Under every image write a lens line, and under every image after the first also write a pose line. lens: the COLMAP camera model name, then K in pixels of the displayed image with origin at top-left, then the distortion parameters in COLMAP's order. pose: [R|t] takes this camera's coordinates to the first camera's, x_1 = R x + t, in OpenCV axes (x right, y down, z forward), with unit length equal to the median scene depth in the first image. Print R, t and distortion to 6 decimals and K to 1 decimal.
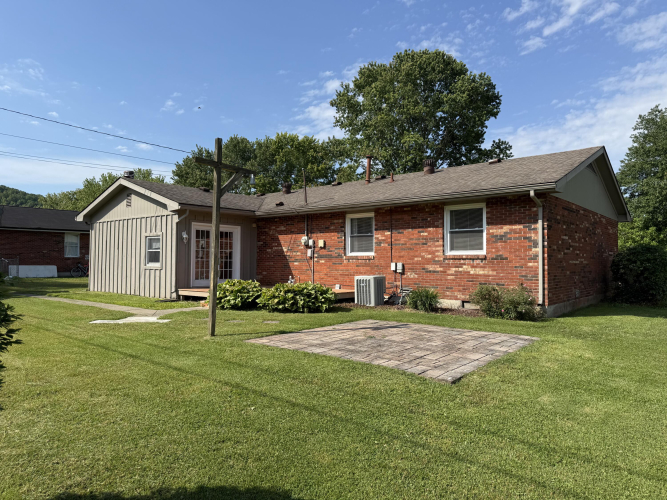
lens RADIAL K [[469.2, 0, 331.5], [0, 469.2, 252.8], [0, 0, 1]] dist [0.078263, -0.096675]
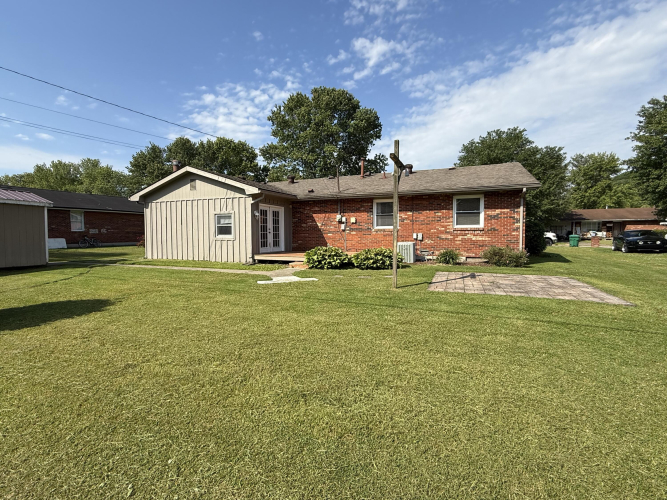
lens RADIAL K [[318.0, 0, 329.2], [0, 318.0, 244.3], [0, 0, 1]] dist [-0.002172, 0.000703]
pose [[0.952803, -0.020925, 0.302869, -0.390459], [0.003679, 0.998344, 0.057402, -0.002561], [-0.303568, -0.053579, 0.951302, 0.109269]]
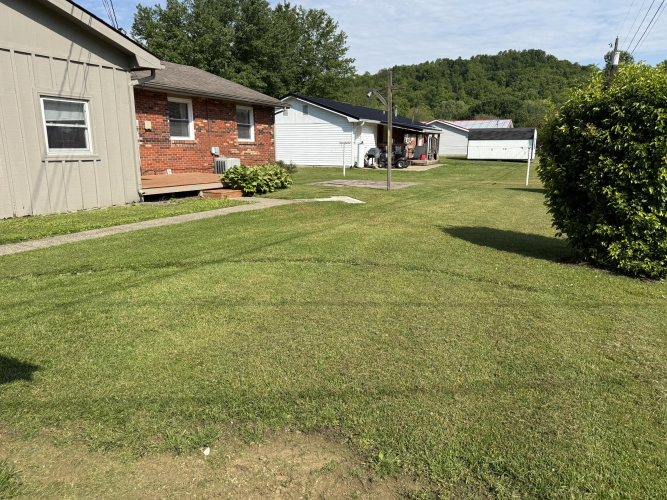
lens RADIAL K [[469.2, 0, 336.1], [0, 469.2, 252.5], [0, 0, 1]] dist [0.078263, -0.096675]
pose [[-0.231506, -0.218784, 0.947913, -1.061845], [-0.027702, 0.975471, 0.218379, 0.009977], [-0.972439, 0.024297, -0.231888, 0.883082]]
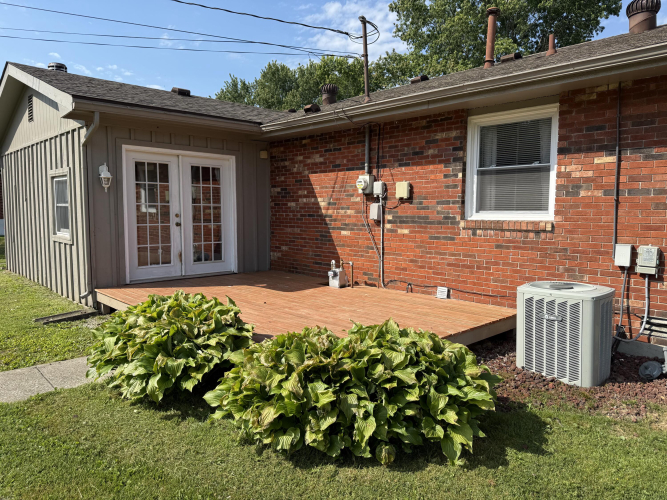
lens RADIAL K [[469.2, 0, 329.6], [0, 469.2, 250.7], [0, 0, 1]] dist [0.078263, -0.096675]
pose [[0.994272, 0.009017, -0.106496, -0.043420], [0.002663, 0.994035, 0.109026, -0.012182], [0.106844, -0.108685, 0.988318, 0.563780]]
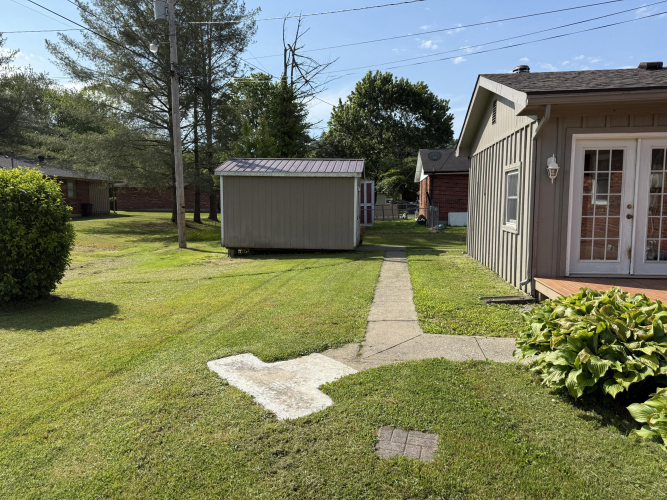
lens RADIAL K [[469.2, 0, 337.1], [0, 469.2, 249.1], [0, 0, 1]] dist [0.078263, -0.096675]
pose [[0.551219, 0.073568, -0.831111, -0.032776], [0.024409, 0.994257, 0.104198, -0.008566], [0.834003, -0.077723, 0.546258, 0.567176]]
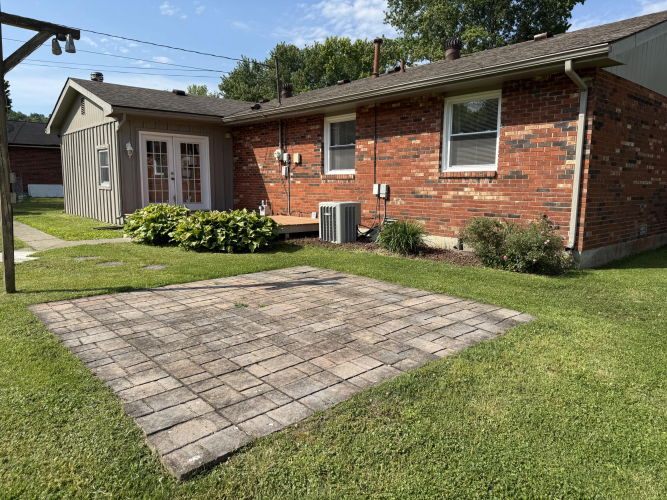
lens RADIAL K [[469.2, 0, 332.6], [0, 469.2, 251.6], [0, 0, 1]] dist [0.078263, -0.096675]
pose [[0.989012, 0.025151, -0.145680, 0.156748], [-0.001221, 0.986778, 0.162074, 0.006121], [0.147831, -0.160115, 0.975966, 0.234442]]
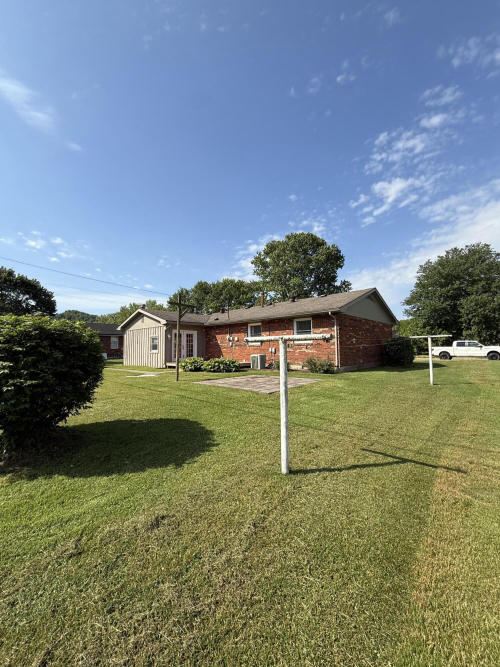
lens RADIAL K [[274.0, 0, 246.4], [0, 274.0, 333.8], [0, 0, 1]] dist [-0.001768, 0.000016]
pose [[0.998696, -0.019560, -0.047162, 0.077053], [0.017655, 0.999025, -0.040475, 0.006160], [0.047908, 0.039589, 0.998067, -0.158585]]
